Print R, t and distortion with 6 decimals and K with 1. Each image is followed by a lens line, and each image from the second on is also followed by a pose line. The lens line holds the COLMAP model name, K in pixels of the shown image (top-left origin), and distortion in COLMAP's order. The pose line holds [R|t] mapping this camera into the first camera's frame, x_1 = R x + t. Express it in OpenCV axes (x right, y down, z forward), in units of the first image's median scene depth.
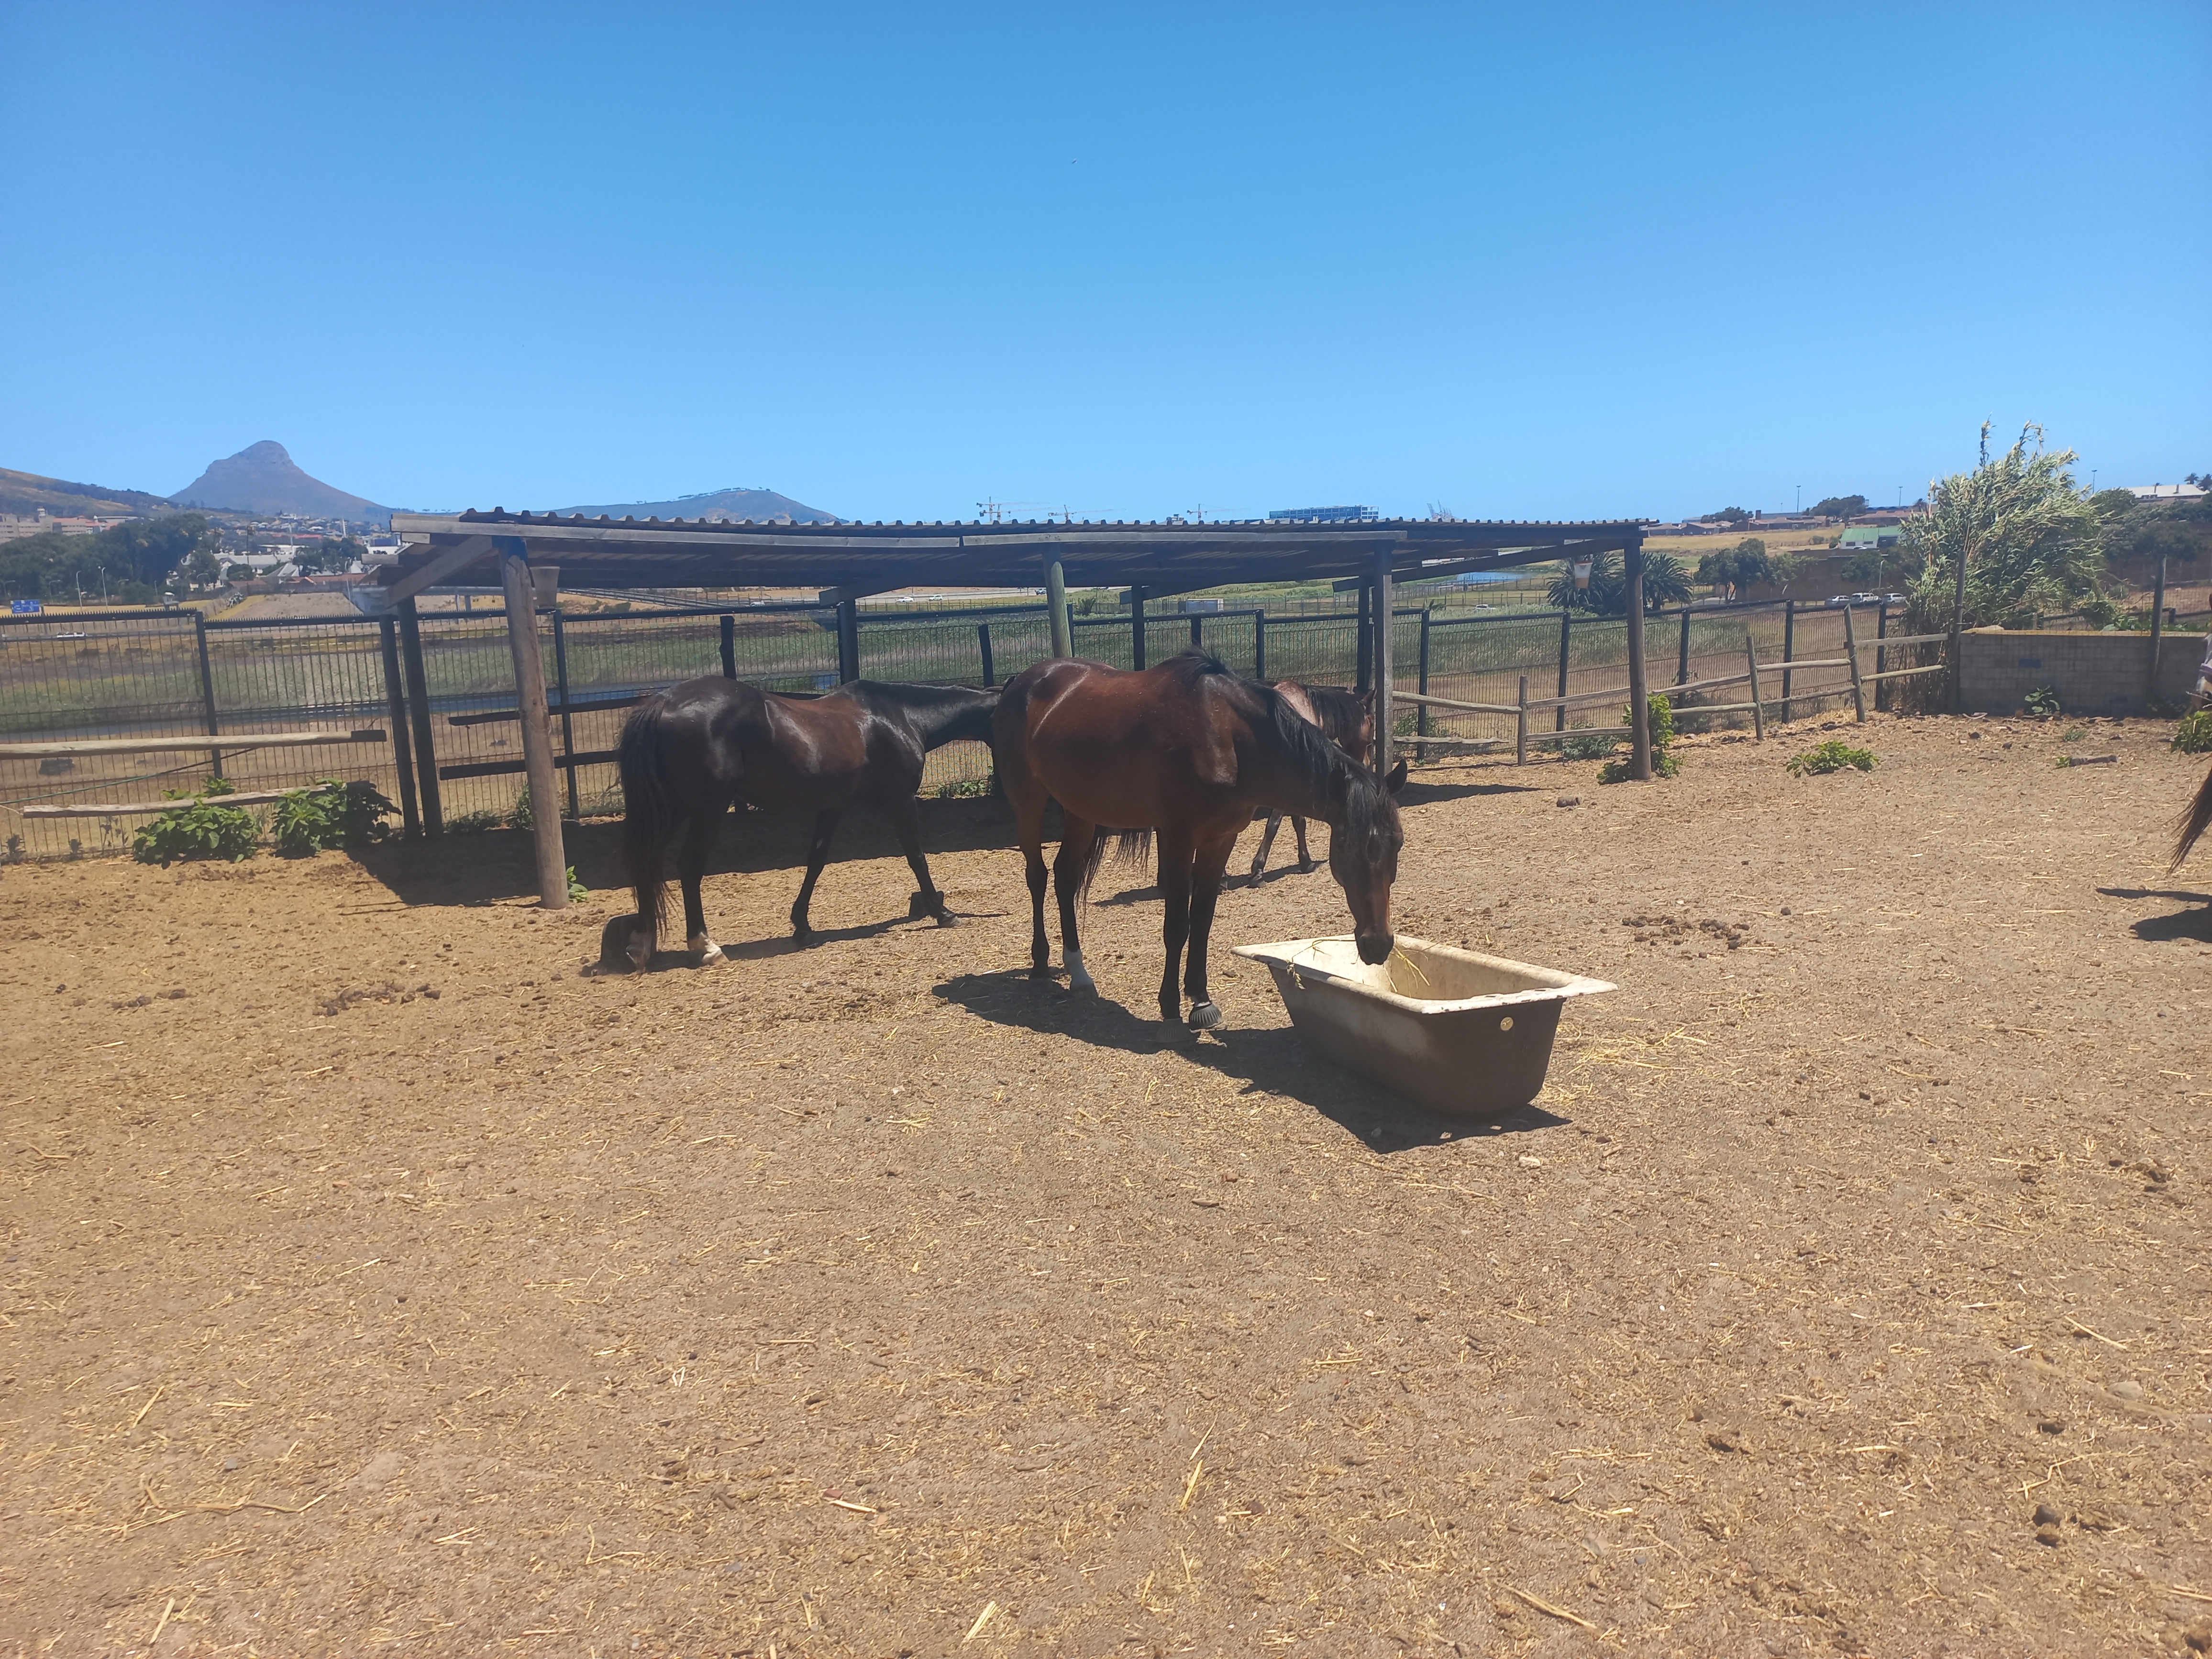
lens RADIAL K [[1599.2, 0, 1106.0], [0, 1599.2, 829.5], [0, 0, 1]] dist [0.088938, -0.106797]
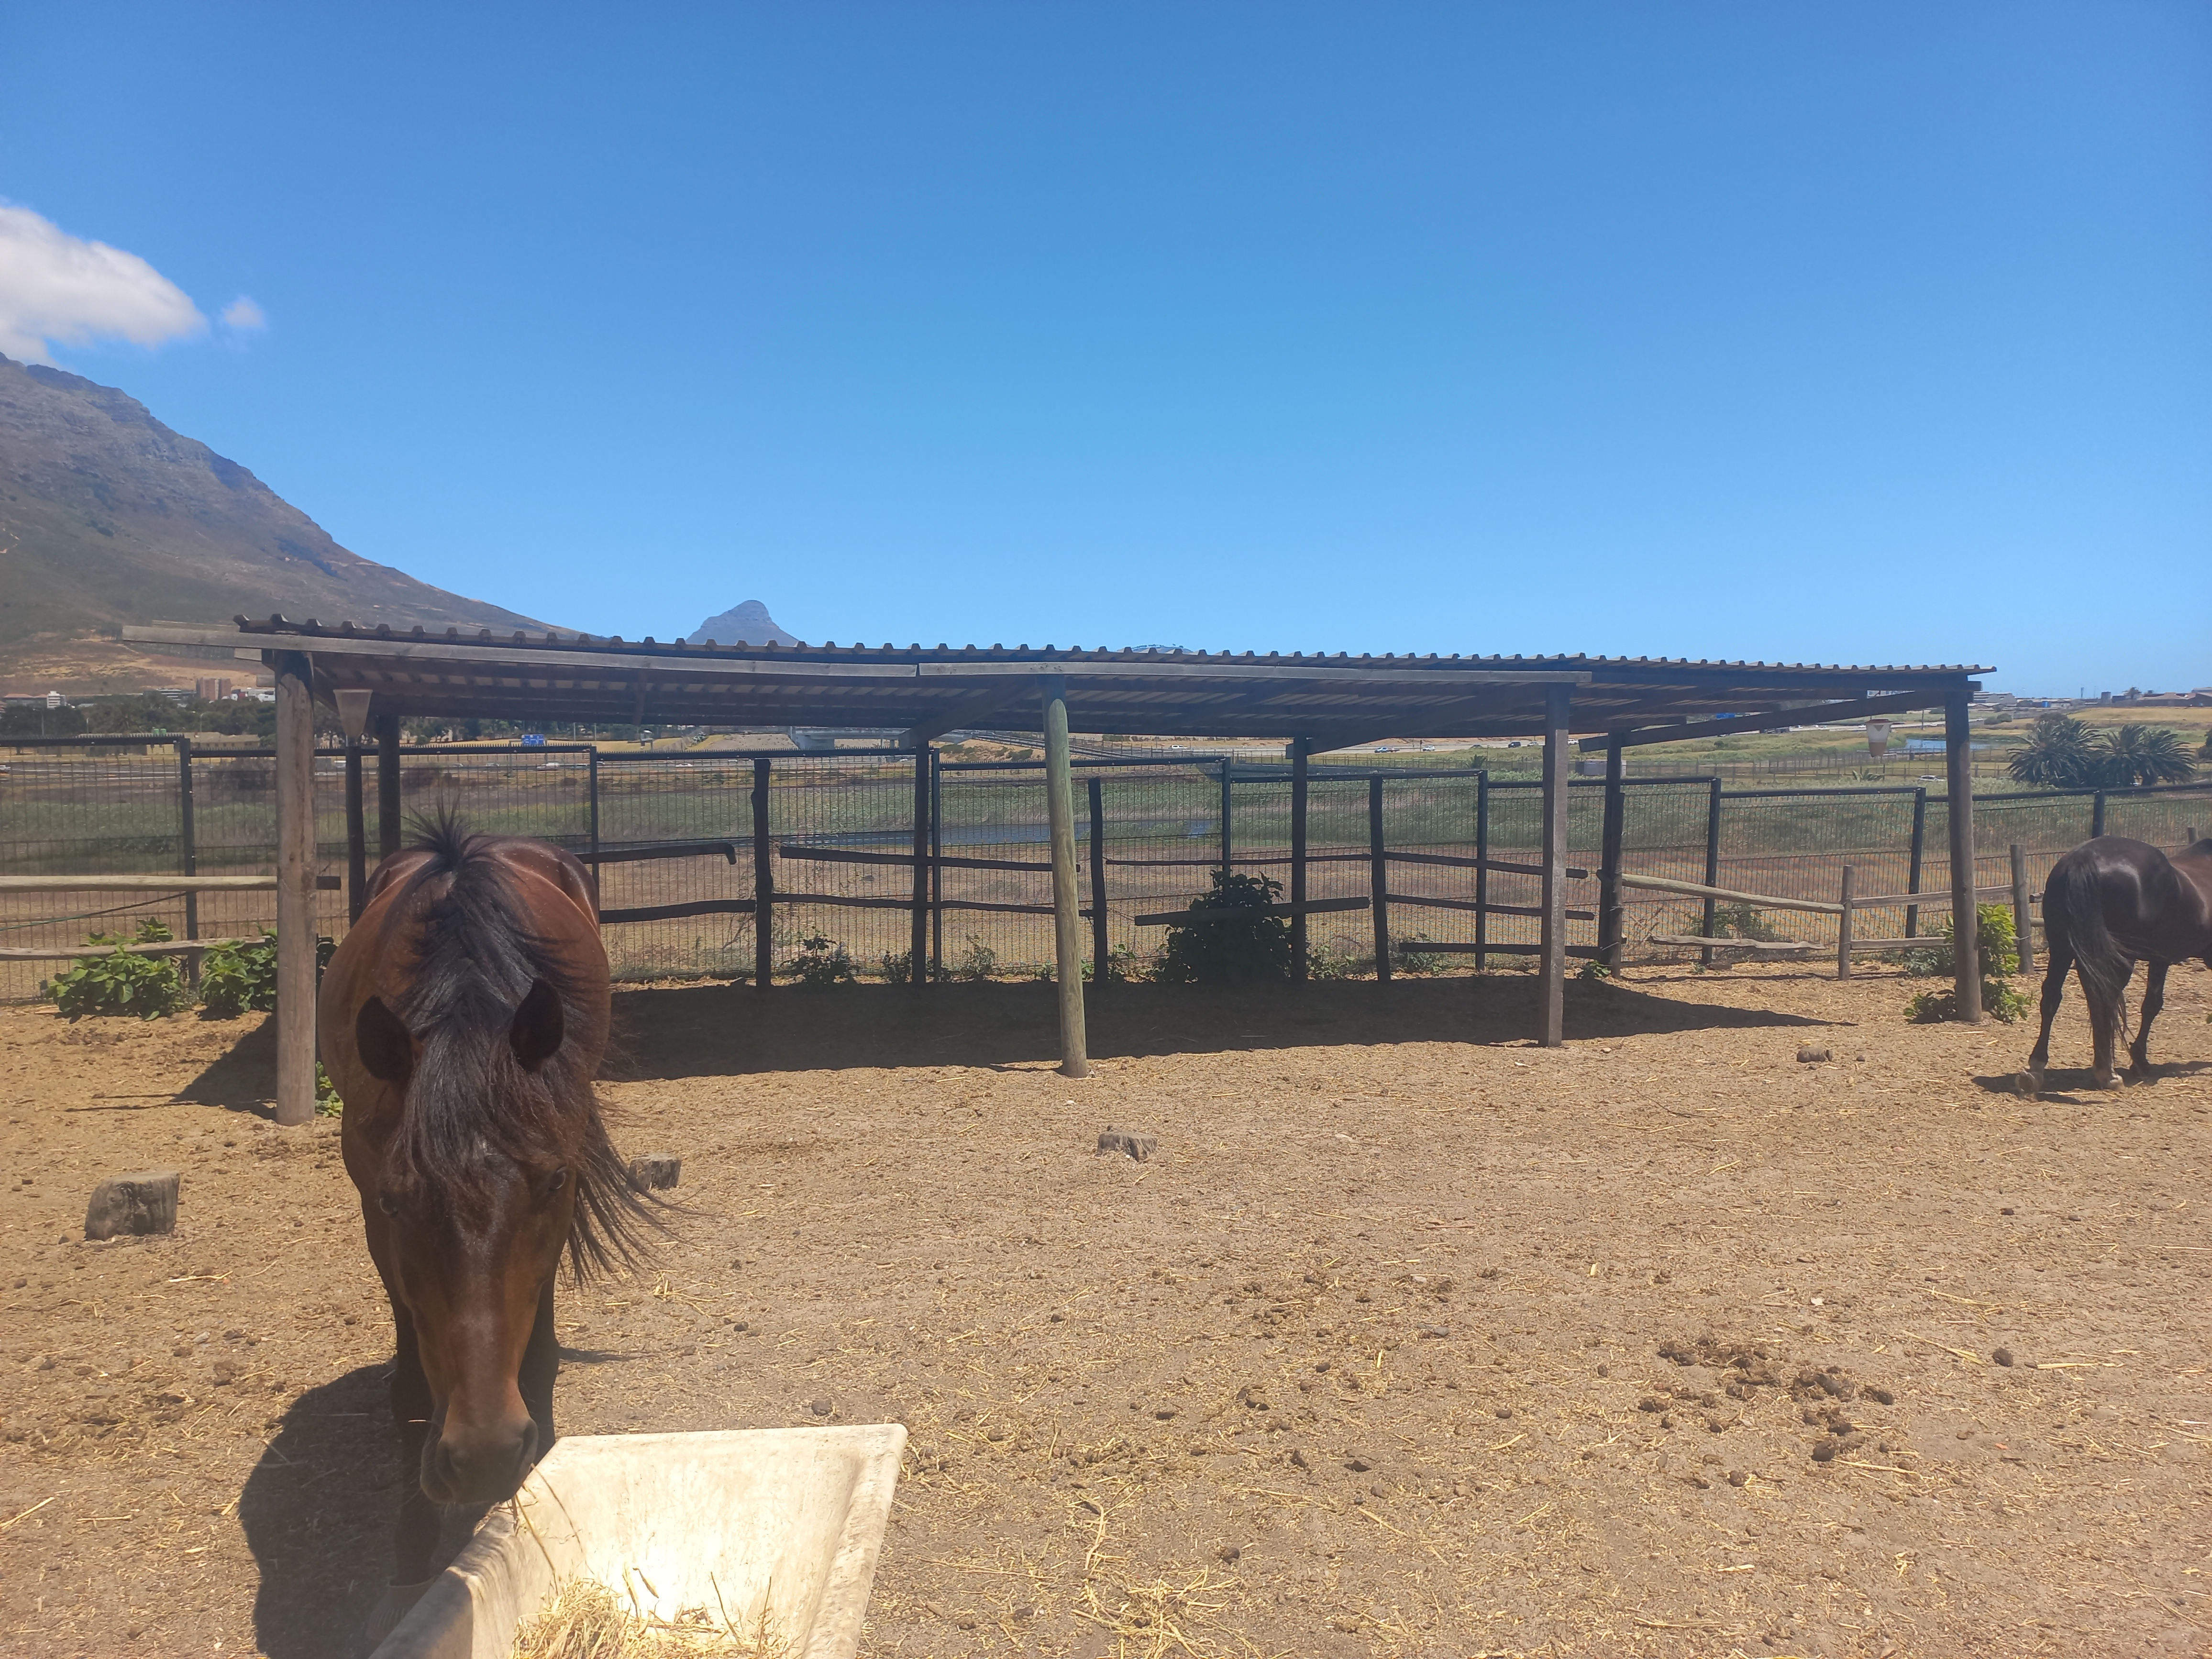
lens RADIAL K [[1603.6, 0, 1113.1], [0, 1603.6, 831.0], [0, 0, 1]] dist [0.020935, 0.006148]
pose [[0.968699, 0.040101, -0.244979, 0.133355], [-0.062757, 0.994370, -0.085385, -0.028953], [0.240176, 0.098087, 0.965761, 0.194445]]
